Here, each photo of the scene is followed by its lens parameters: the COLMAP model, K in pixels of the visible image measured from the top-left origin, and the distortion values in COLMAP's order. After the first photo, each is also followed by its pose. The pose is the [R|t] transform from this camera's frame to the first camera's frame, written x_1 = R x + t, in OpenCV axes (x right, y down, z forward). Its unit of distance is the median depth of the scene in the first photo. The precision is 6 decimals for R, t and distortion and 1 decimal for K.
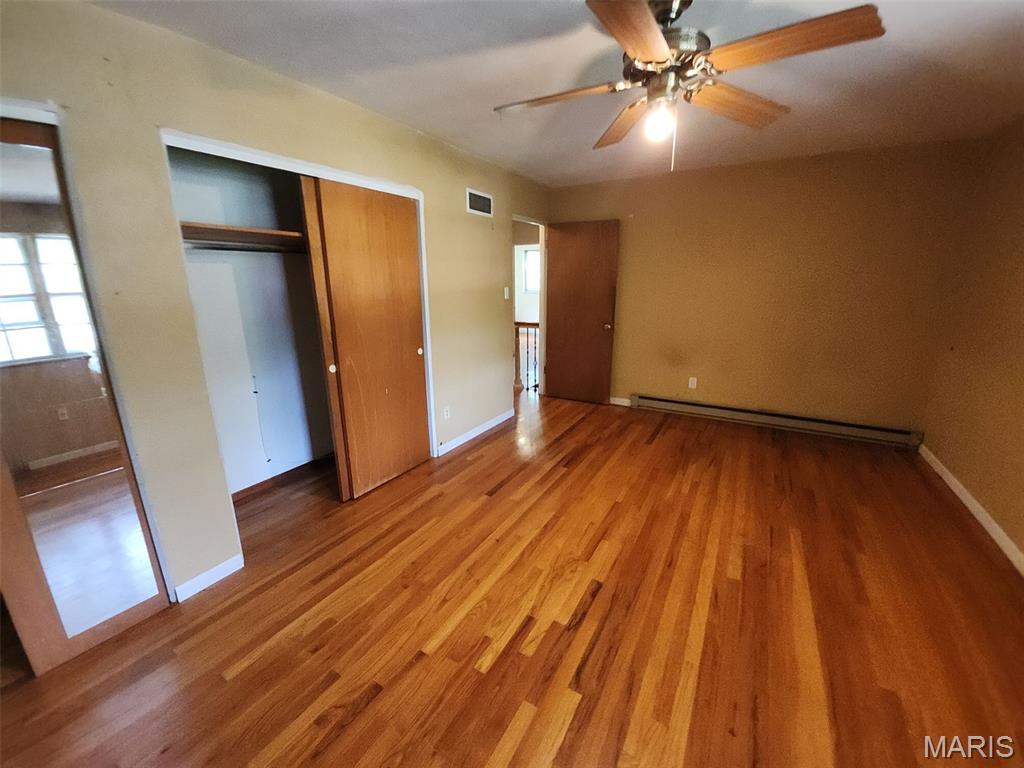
lens RADIAL K [[403.3, 0, 510.7], [0, 403.3, 379.8], [0, 0, 1]] dist [0.000247, -0.010159]
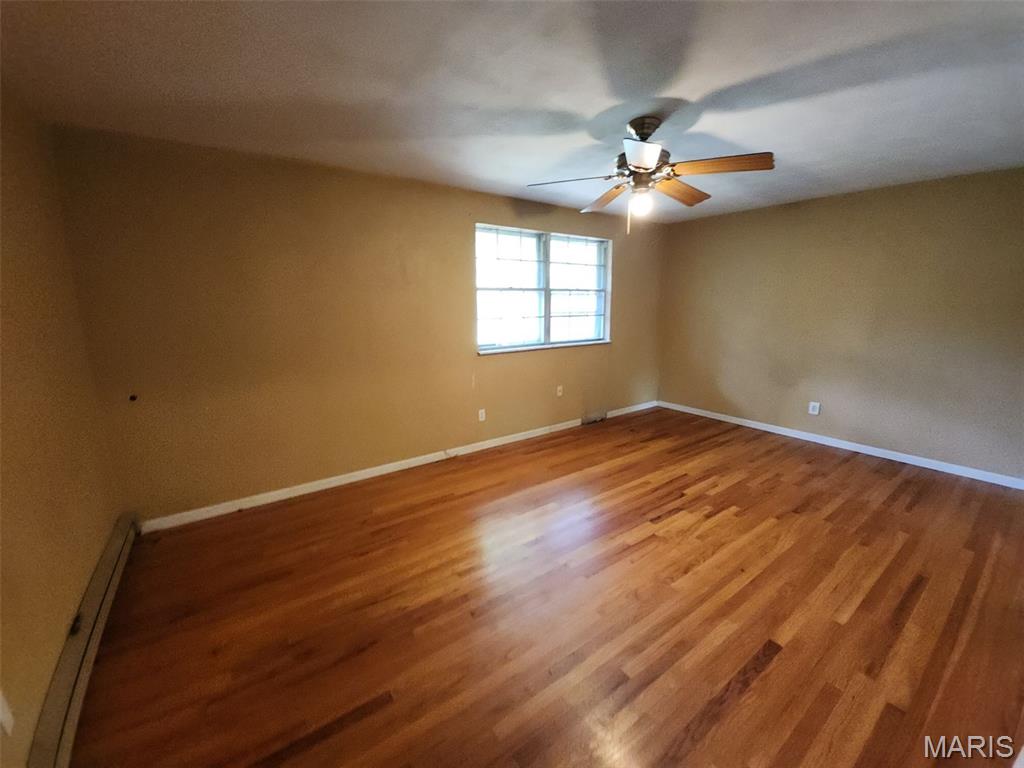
lens RADIAL K [[403.3, 0, 510.7], [0, 403.3, 379.8], [0, 0, 1]] dist [0.000247, -0.010159]
pose [[-0.915440, -0.057990, 0.398255, 0.131754], [0.114531, 0.911110, 0.395931, -0.514278], [-0.385814, 0.408064, -0.827425, 2.018537]]
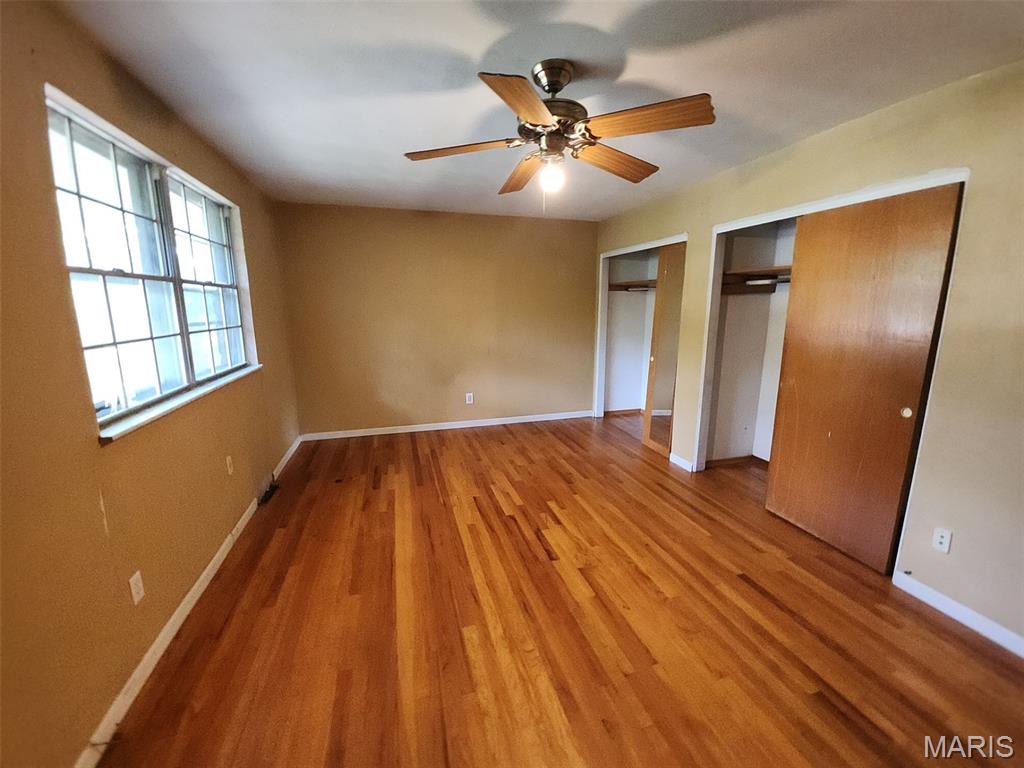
lens RADIAL K [[403.3, 0, 510.7], [0, 403.3, 379.8], [0, 0, 1]] dist [0.000247, -0.010159]
pose [[-0.681341, 0.145720, -0.717314, 1.024199], [-0.167299, 0.923040, 0.346422, -0.357805], [0.712590, 0.356038, -0.604527, 1.363434]]
